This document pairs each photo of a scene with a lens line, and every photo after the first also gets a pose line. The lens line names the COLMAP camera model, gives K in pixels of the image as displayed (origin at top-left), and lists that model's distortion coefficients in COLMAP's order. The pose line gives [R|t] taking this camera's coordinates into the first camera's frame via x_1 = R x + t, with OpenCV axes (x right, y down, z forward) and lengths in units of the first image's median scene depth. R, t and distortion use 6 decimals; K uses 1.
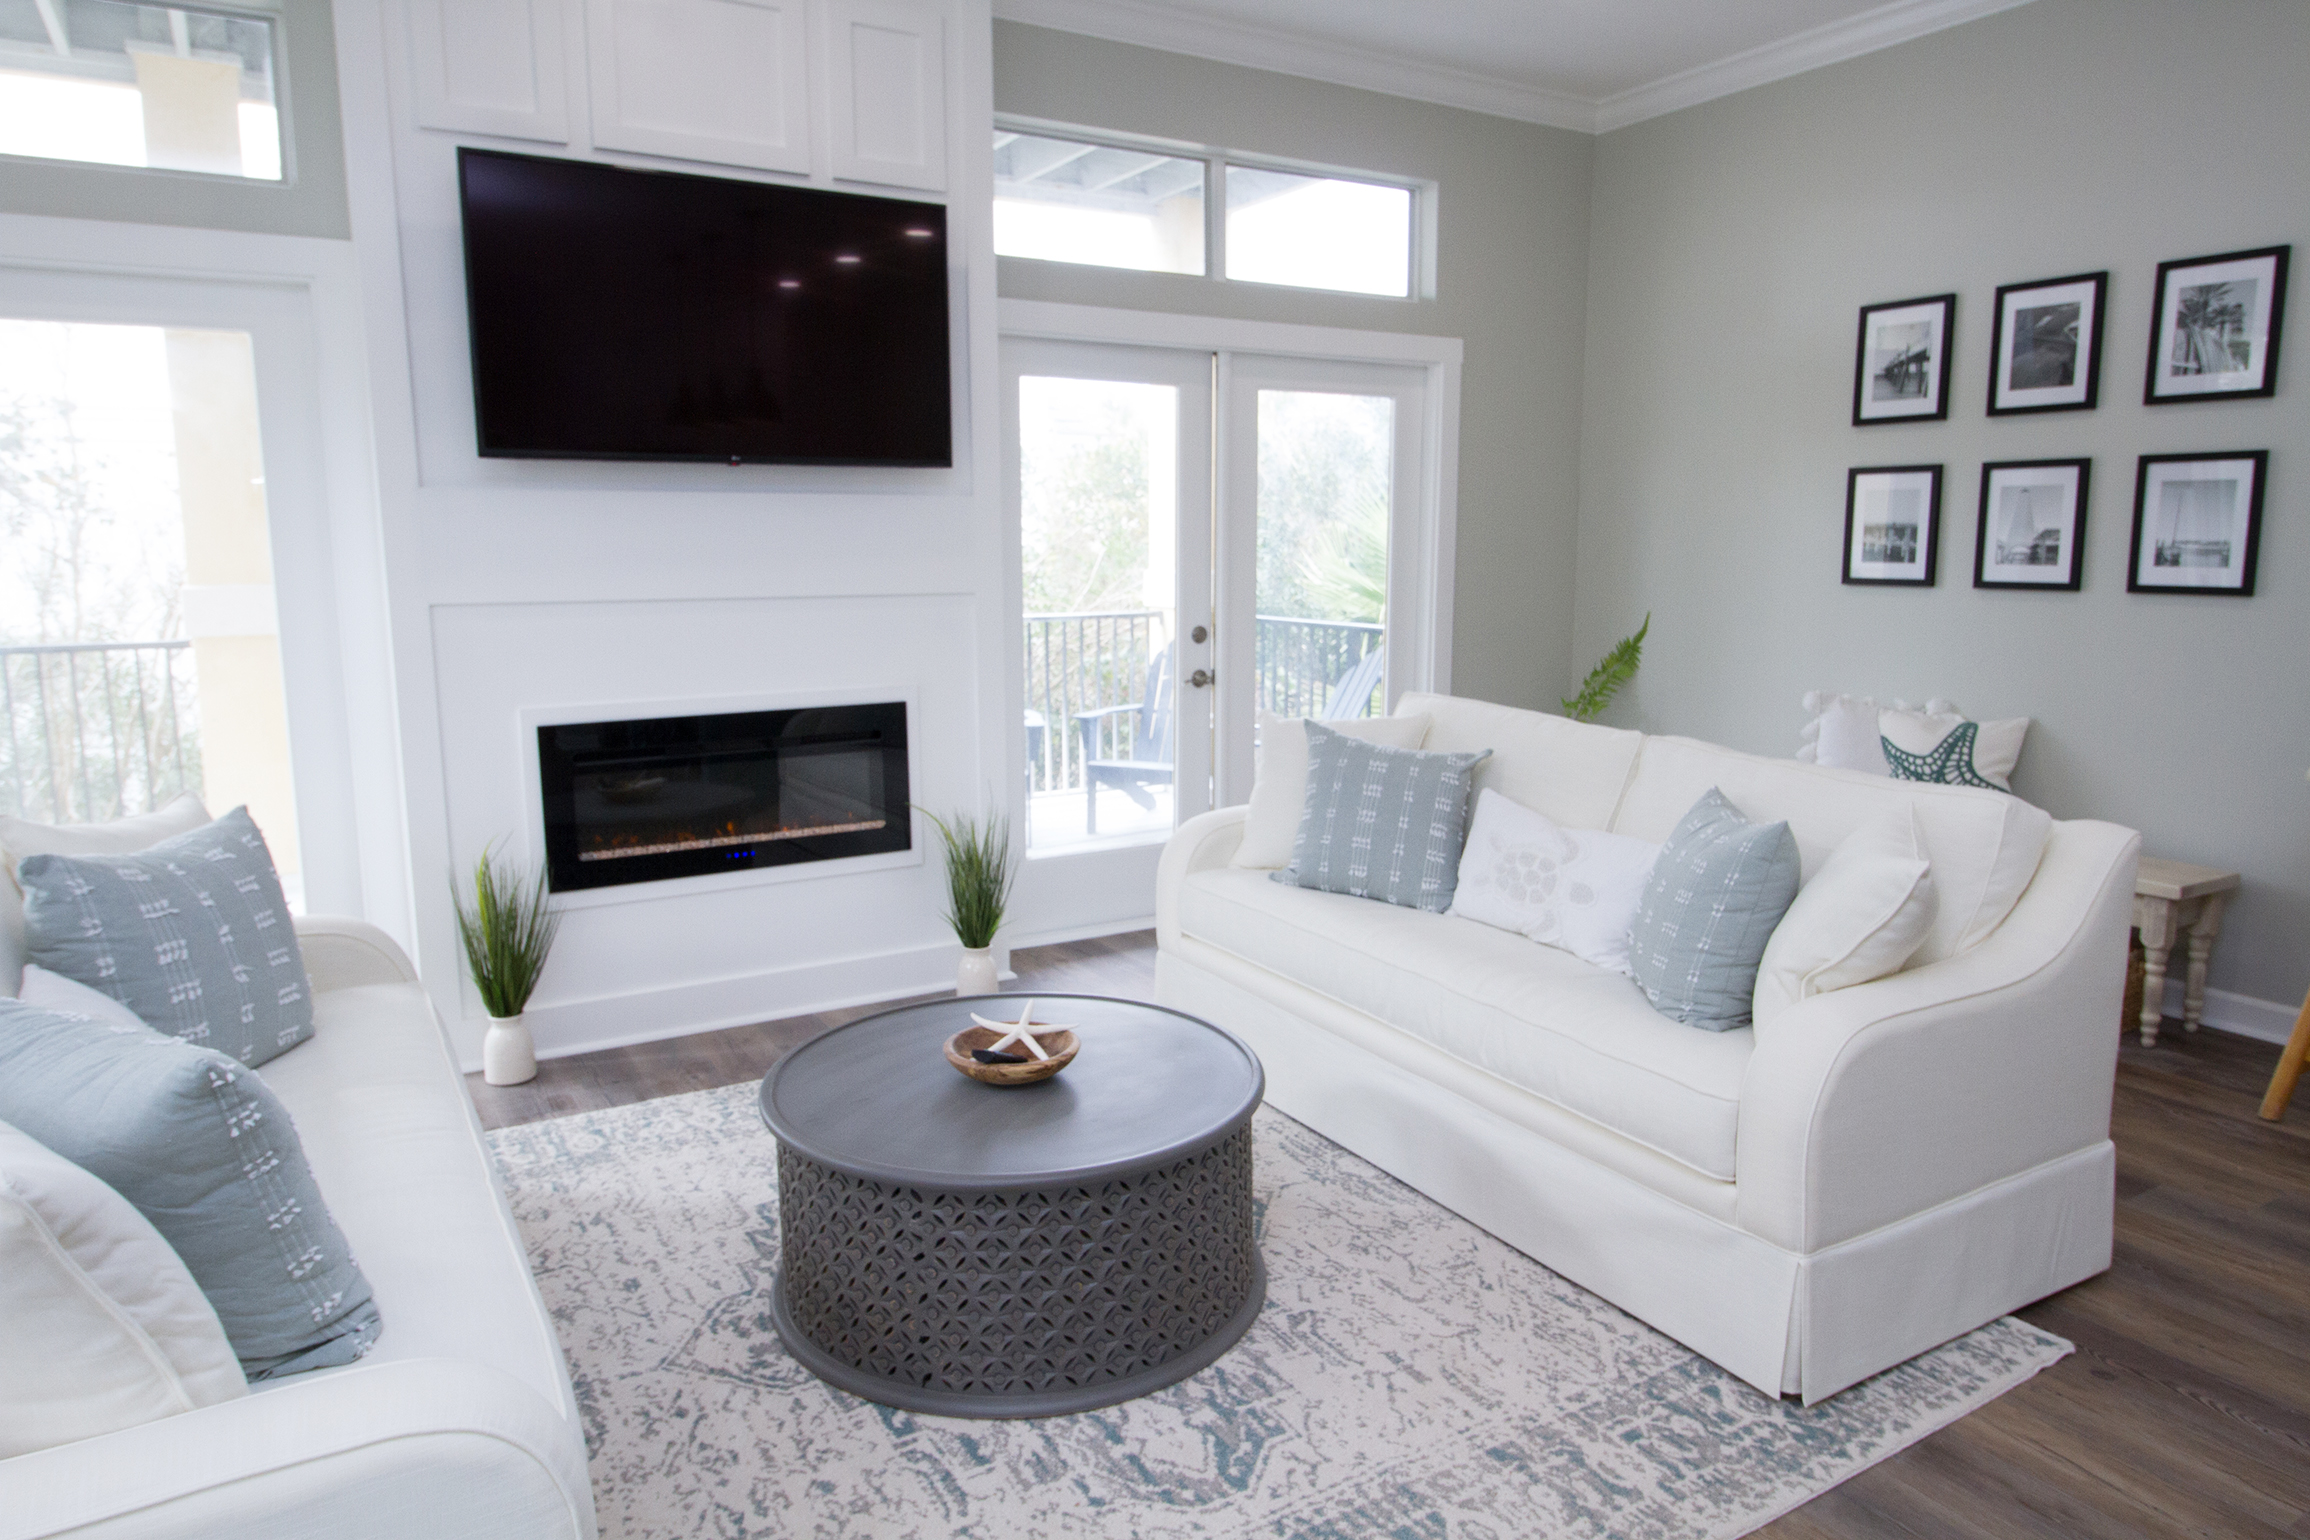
lens RADIAL K [[1473.6, 0, 1156.3], [0, 1473.6, 753.1], [0, 0, 1]] dist [0.004688, -0.002498]
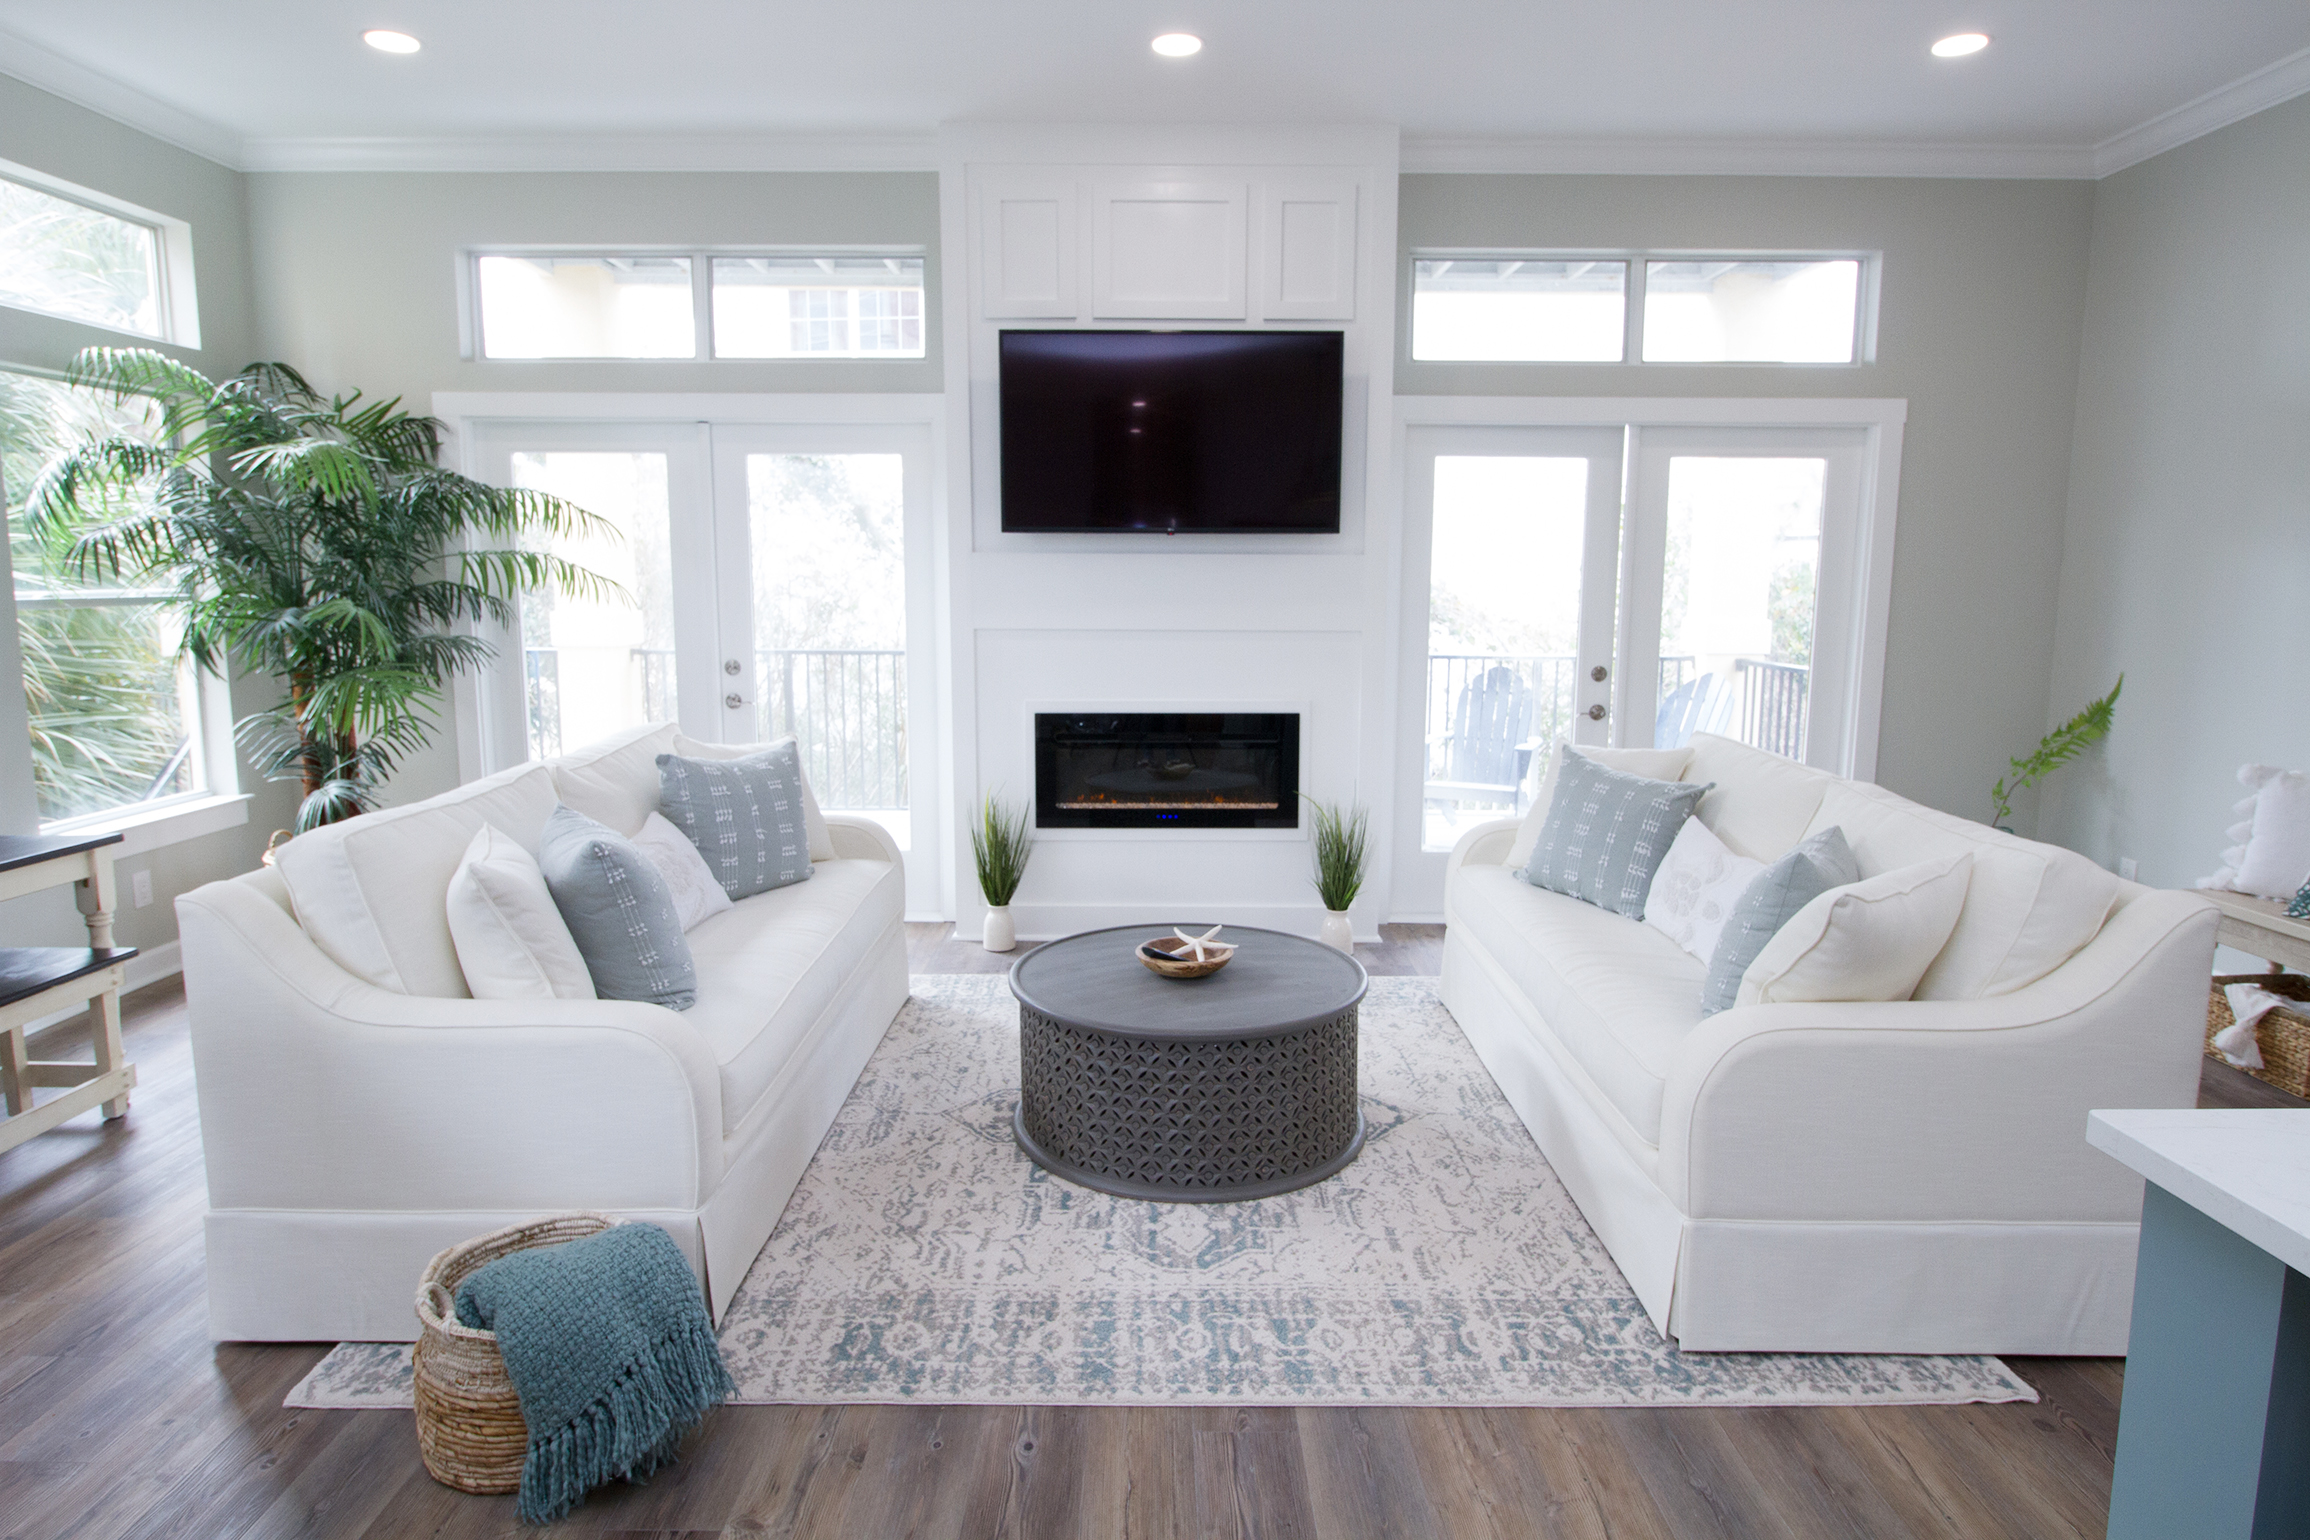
lens RADIAL K [[1318.6, 0, 1153.1], [0, 1318.6, 754.3], [0, 0, 1]] dist [-0.001528, -0.001701]
pose [[0.856369, 0.074454, -0.510968, 0.352271], [-0.082611, 0.996559, 0.006756, 0.004049], [0.509713, 0.036426, 0.859573, -0.068054]]
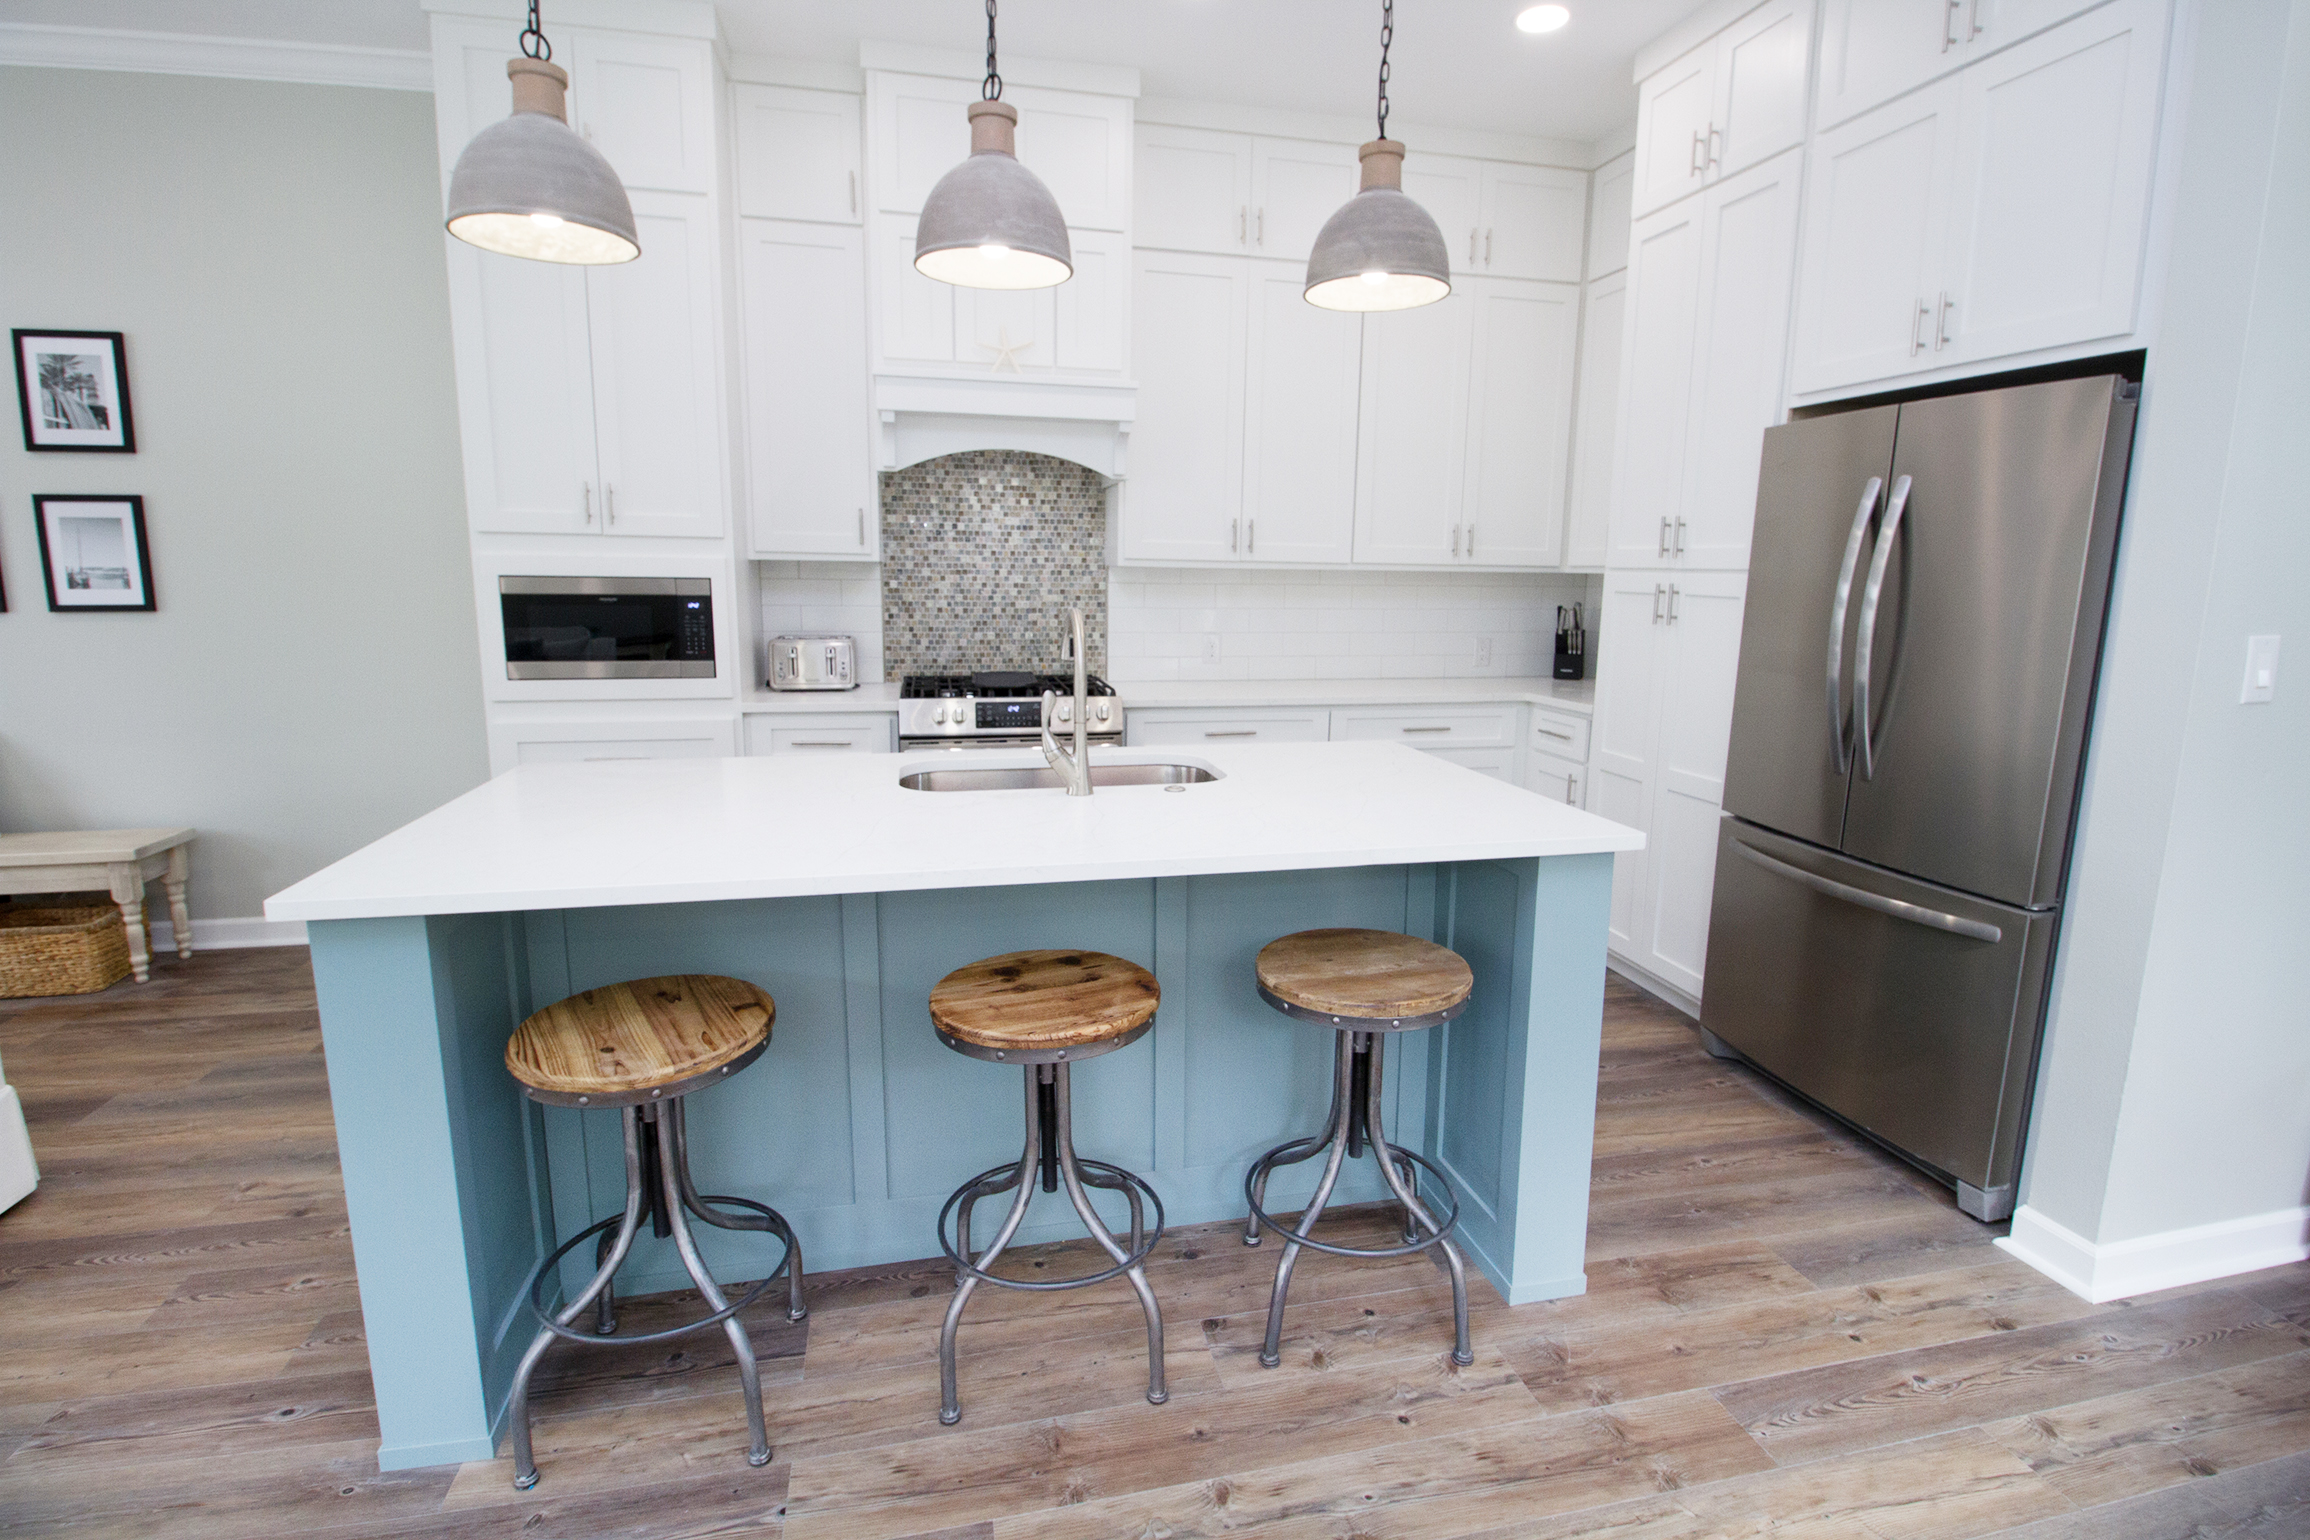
lens RADIAL K [[1121.9, 0, 1161.3], [0, 1121.9, 756.6], [0, 0, 1]] dist [-0.028626, -0.000133]
pose [[0.311255, -0.158000, 0.937100, 0.118938], [0.130727, 0.983826, 0.122458, 0.014664], [-0.941292, 0.084388, 0.326876, -0.110830]]
